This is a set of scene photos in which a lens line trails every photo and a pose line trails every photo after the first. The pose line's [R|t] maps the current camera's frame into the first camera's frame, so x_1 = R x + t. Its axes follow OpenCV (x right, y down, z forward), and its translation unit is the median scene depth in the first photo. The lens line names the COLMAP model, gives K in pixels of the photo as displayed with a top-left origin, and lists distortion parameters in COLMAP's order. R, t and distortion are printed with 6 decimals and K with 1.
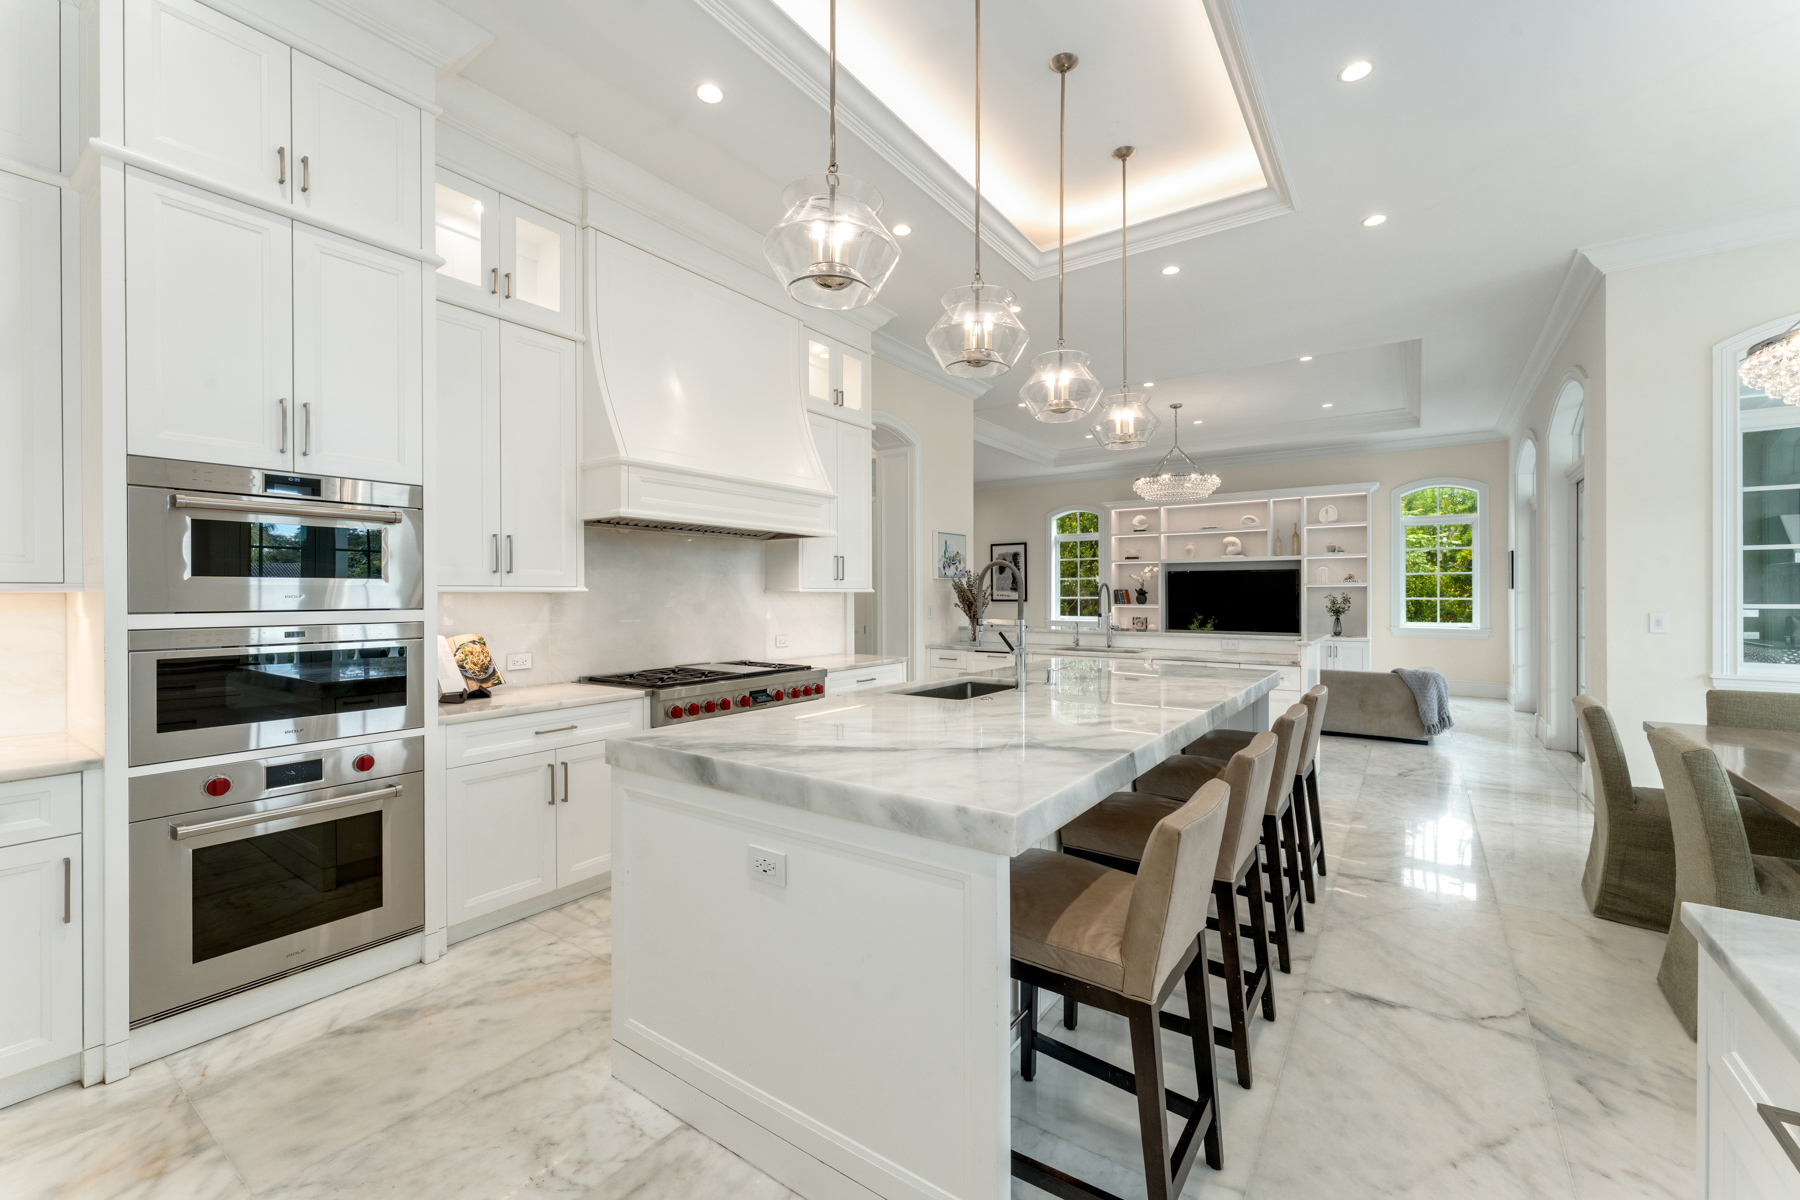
lens RADIAL K [[734.2, 0, 901.7], [0, 734.2, 594.2], [0, 0, 1]] dist [-0.004232, 0.000379]
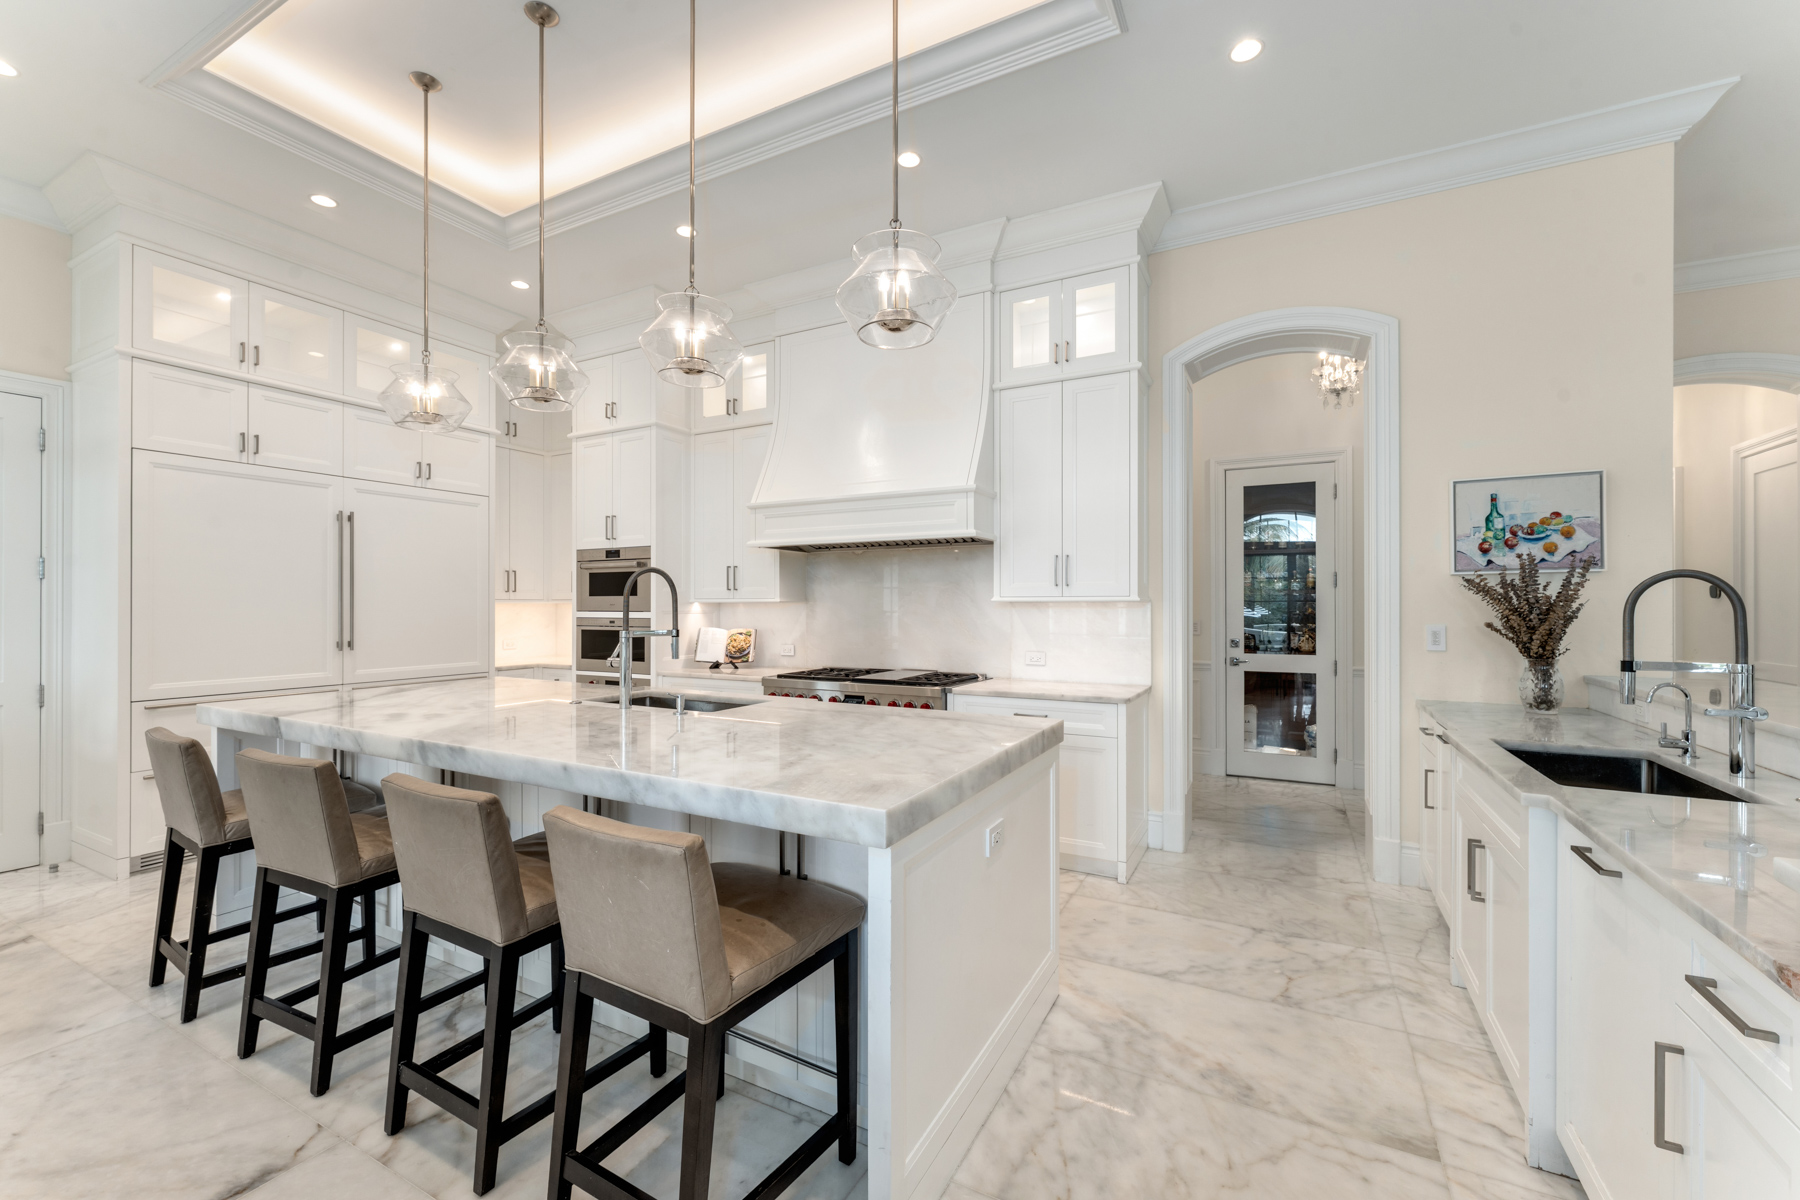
lens RADIAL K [[734.2, 0, 896.9], [0, 734.2, 607.7], [0, 0, 1]] dist [-0.004232, 0.000379]
pose [[0.116287, 0.002788, -0.993212, 0.665392], [-0.001153, 0.999996, 0.002673, 0.002353], [0.993215, 0.000834, 0.116290, 0.730750]]
